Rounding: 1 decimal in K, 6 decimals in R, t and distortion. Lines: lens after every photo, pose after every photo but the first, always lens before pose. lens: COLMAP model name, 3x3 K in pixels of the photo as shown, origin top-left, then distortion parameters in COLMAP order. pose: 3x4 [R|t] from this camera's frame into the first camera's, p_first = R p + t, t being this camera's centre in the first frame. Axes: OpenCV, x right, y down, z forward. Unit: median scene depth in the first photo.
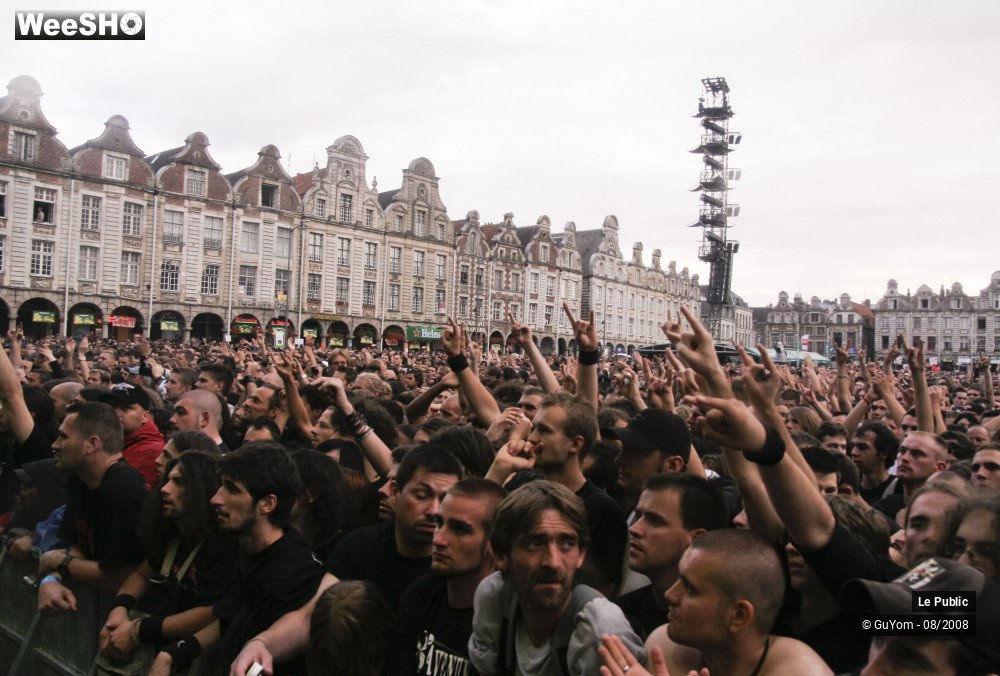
lens RADIAL K [[845.5, 0, 504.3], [0, 845.5, 338.7], [0, 0, 1]] dist [-0.108232, 0.078173]
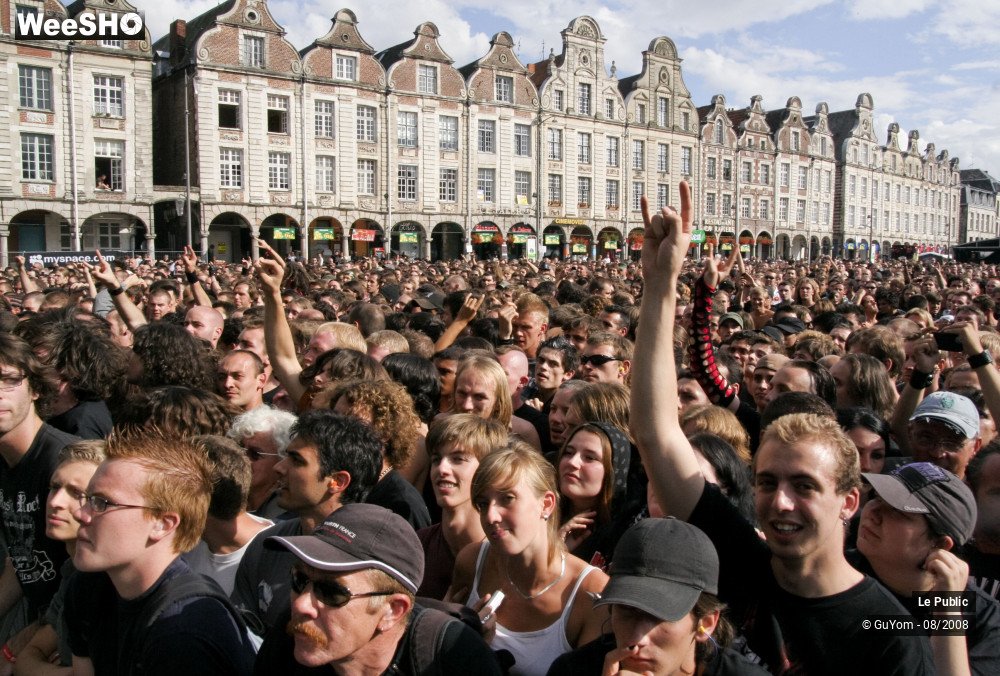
lens RADIAL K [[845.5, 0, 507.9], [0, 845.5, 345.7], [0, 0, 1]] dist [-0.108232, 0.078173]
pose [[0.976567, -0.009730, -0.214992, -0.082155], [0.036413, 0.992045, 0.120502, -0.004341], [0.212110, -0.125507, 0.969153, 0.084408]]
